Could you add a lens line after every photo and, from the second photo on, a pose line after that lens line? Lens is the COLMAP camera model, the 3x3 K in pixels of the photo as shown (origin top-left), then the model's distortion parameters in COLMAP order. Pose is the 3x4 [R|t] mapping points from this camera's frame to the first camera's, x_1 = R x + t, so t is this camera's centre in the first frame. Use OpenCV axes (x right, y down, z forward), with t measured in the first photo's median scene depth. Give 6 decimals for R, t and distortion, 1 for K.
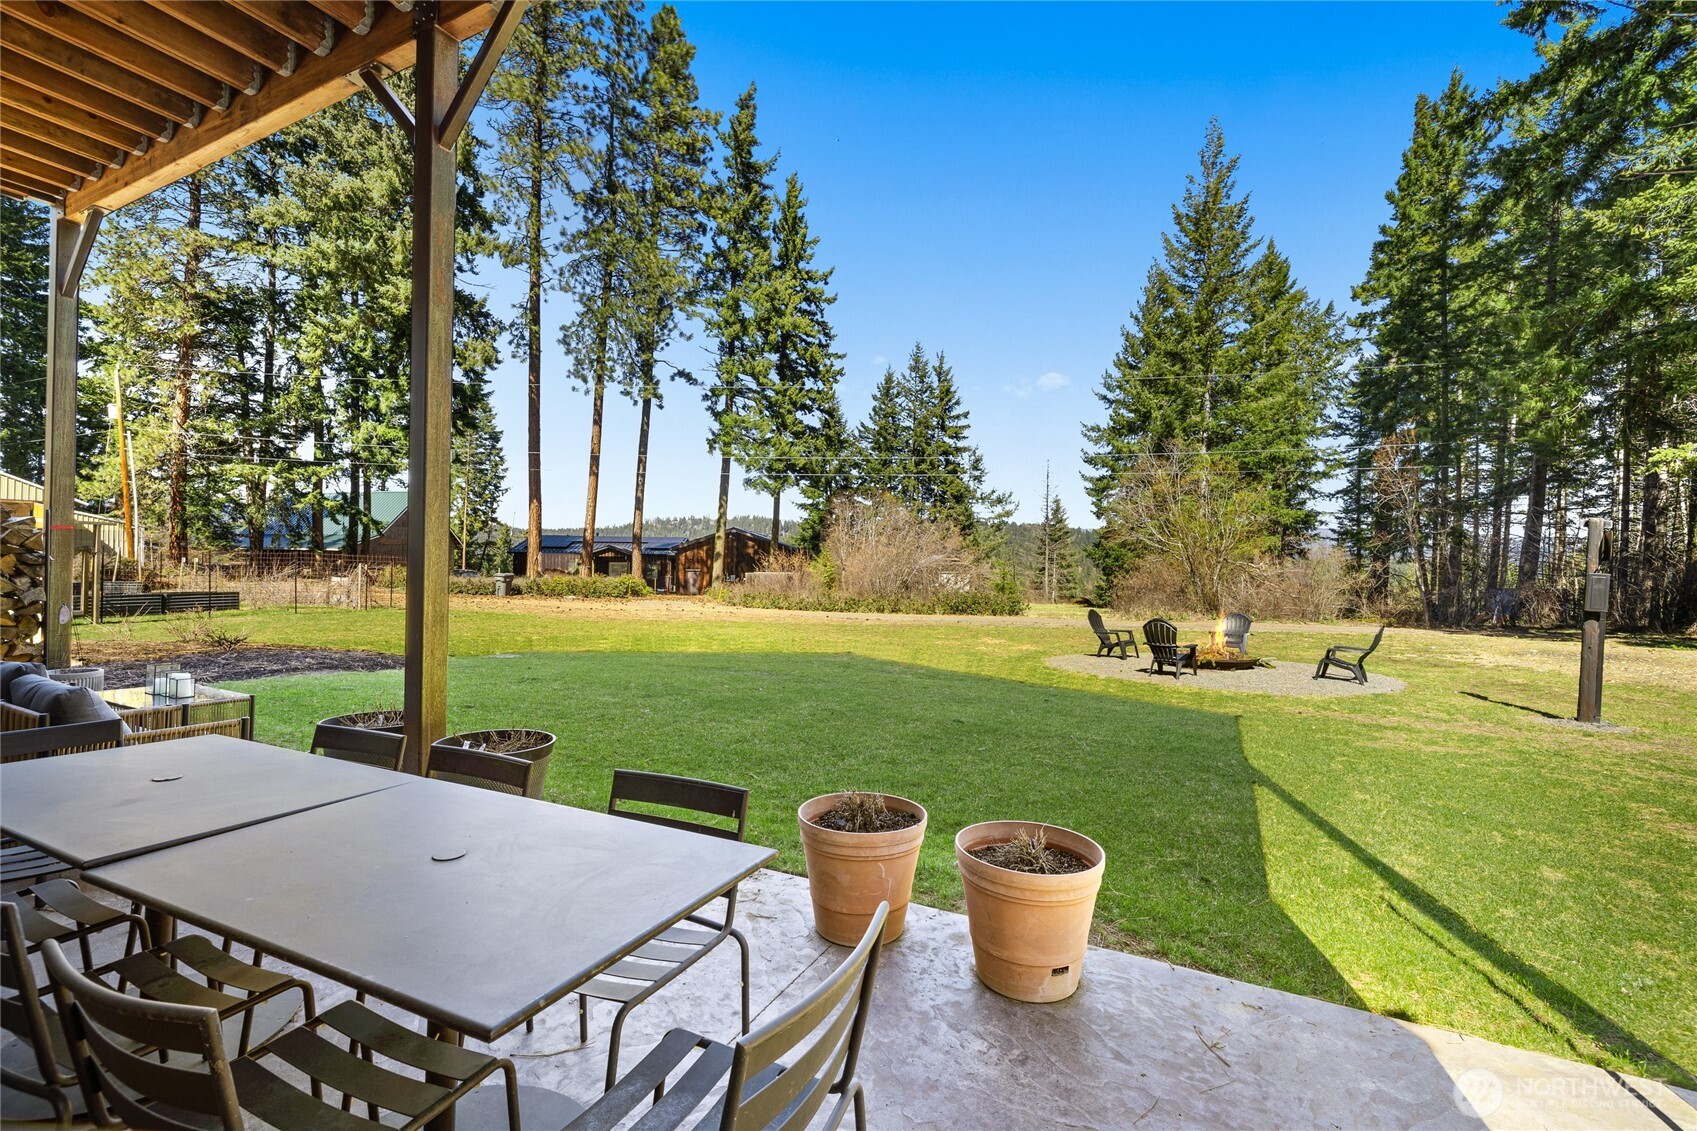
lens RADIAL K [[734.5, 0, 844.0], [0, 734.5, 566.3], [0, 0, 1]] dist [-0.011445, 0.000262]
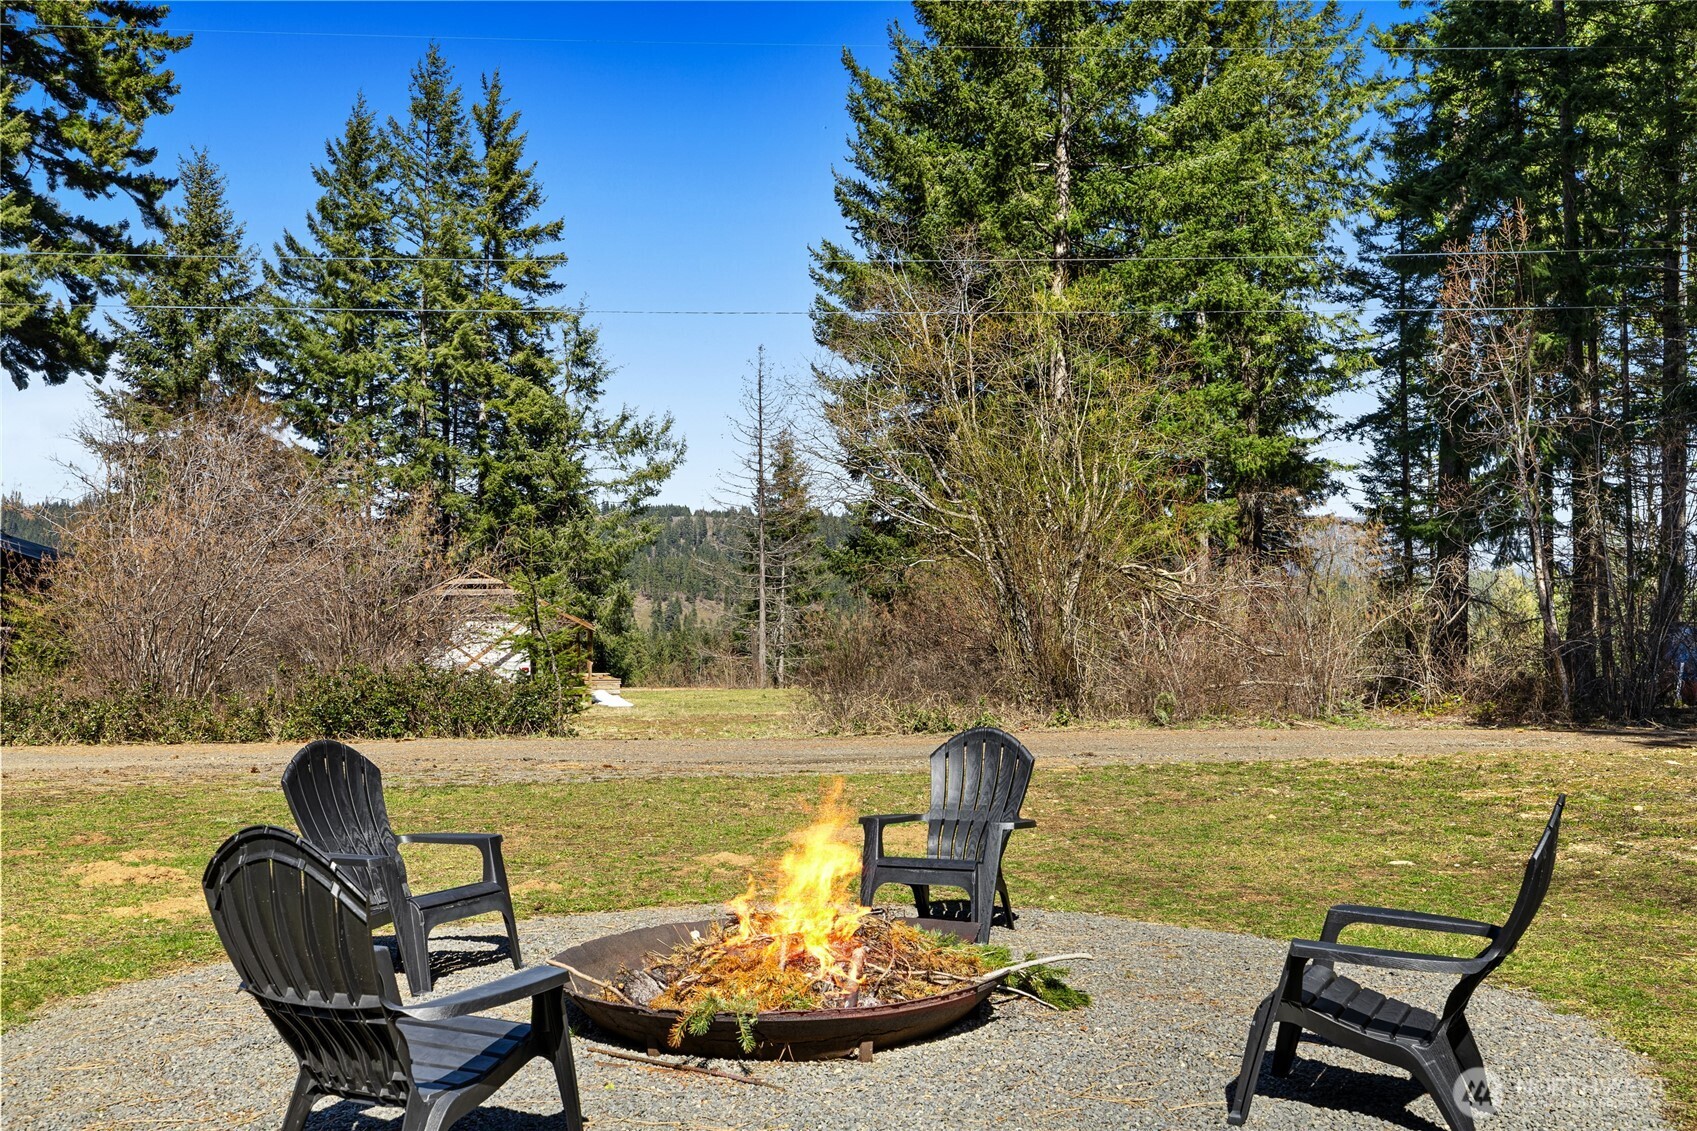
lens RADIAL K [[1615.2, 0, 839.8], [0, 1615.2, 559.7], [0, 0, 1]] dist [-0.041036, 0.000000]
pose [[0.962157, -0.013995, 0.272135, 0.088673], [0.022417, 0.999360, -0.027860, 0.005615], [-0.271571, 0.032906, 0.961856, 0.128018]]
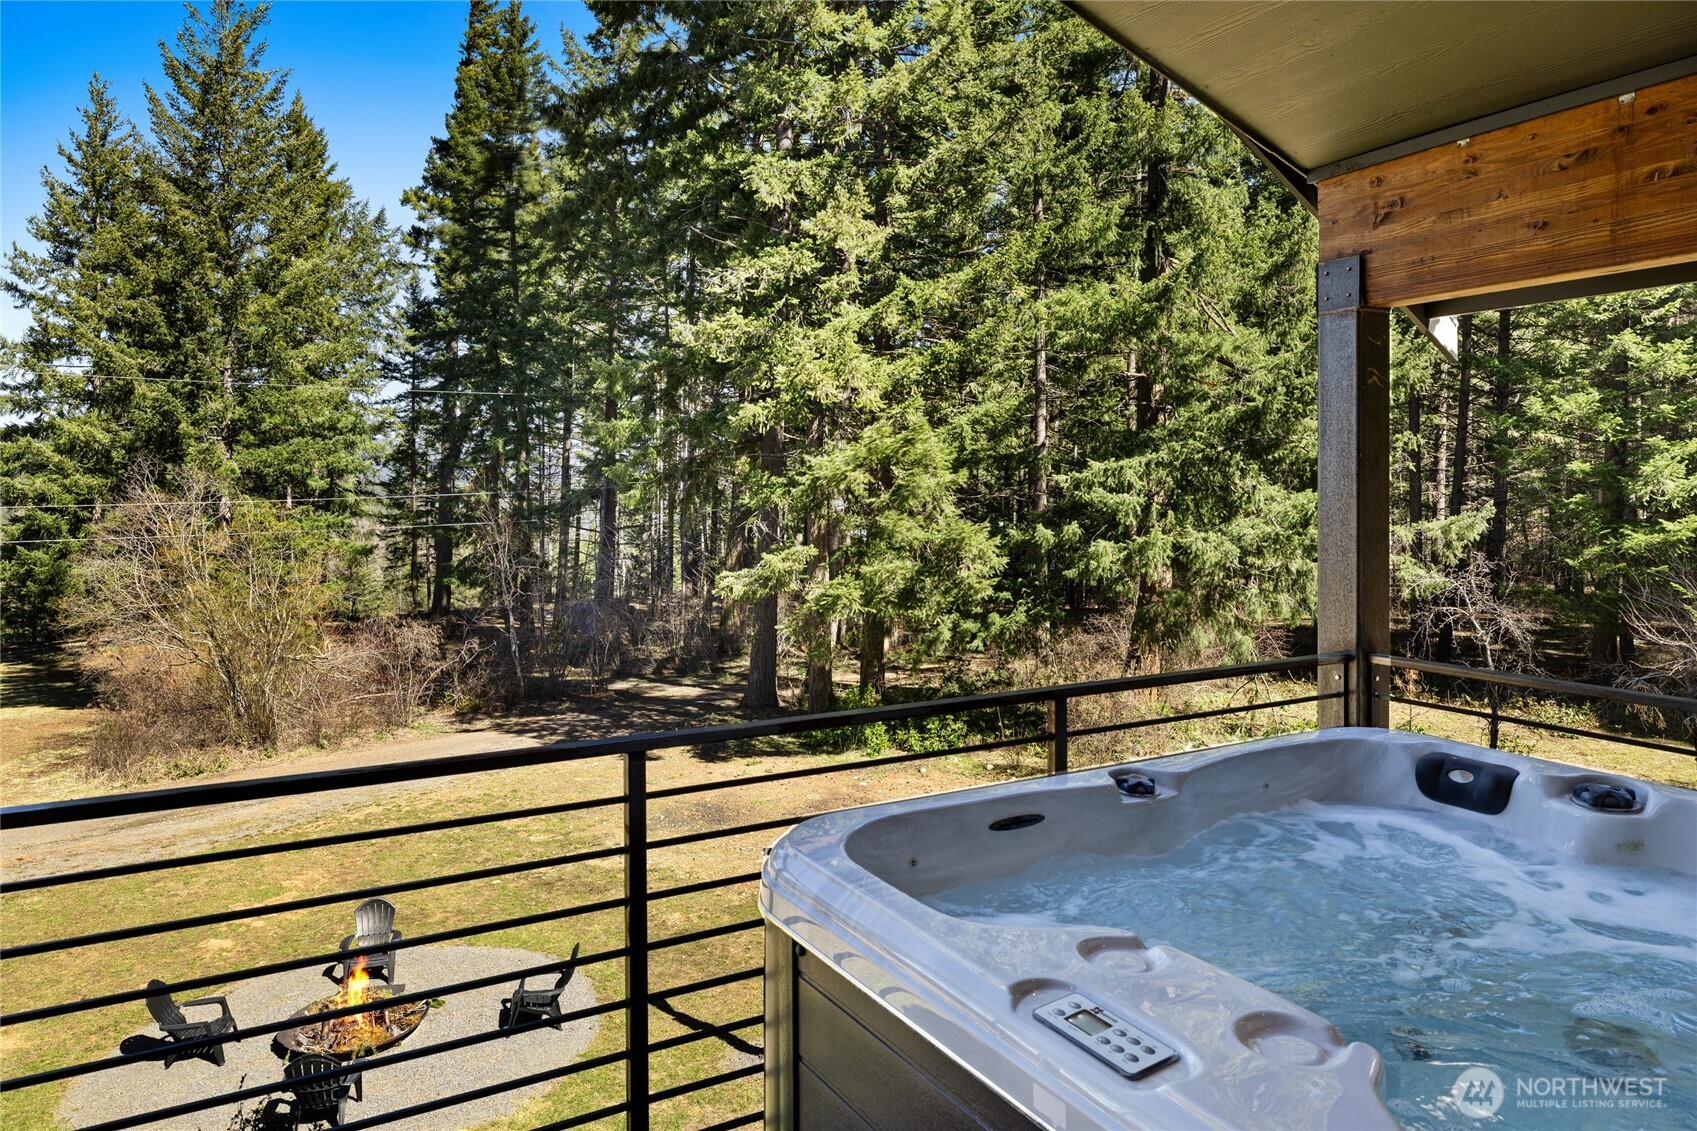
lens RADIAL K [[1096.1, 0, 844.8], [0, 1096.1, 492.1], [0, 0, 1]] dist [0.001607, -0.007547]
pose [[0.532169, -0.024396, 0.846287, -0.018581], [0.014424, 0.999701, 0.019748, -0.079748], [-0.846516, 0.001698, 0.532361, 0.019024]]
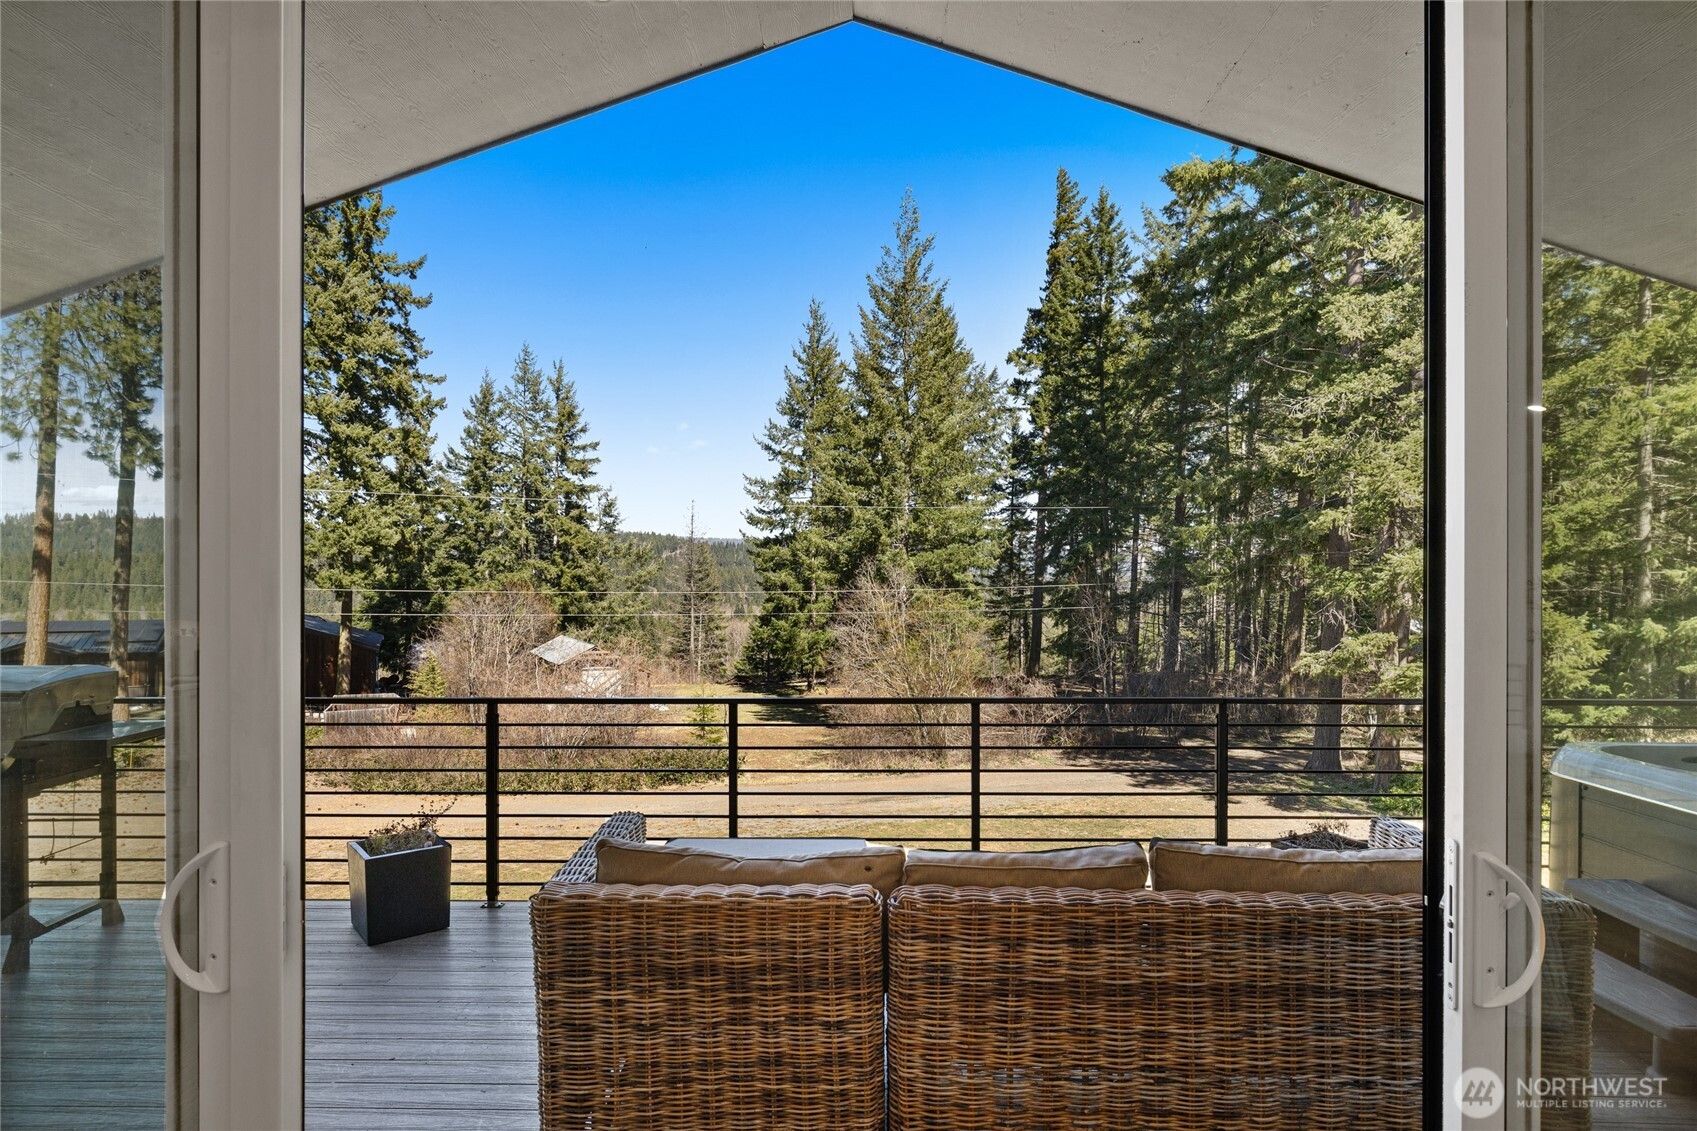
lens RADIAL K [[922.5, 0, 846.9], [0, 922.5, 588.7], [0, 0, 1]] dist [0.012037, -0.009054]
pose [[0.885928, -0.021714, 0.463315, -0.065520], [0.015796, 0.999737, 0.016650, -0.080702], [-0.463555, -0.007432, 0.886037, 0.005112]]
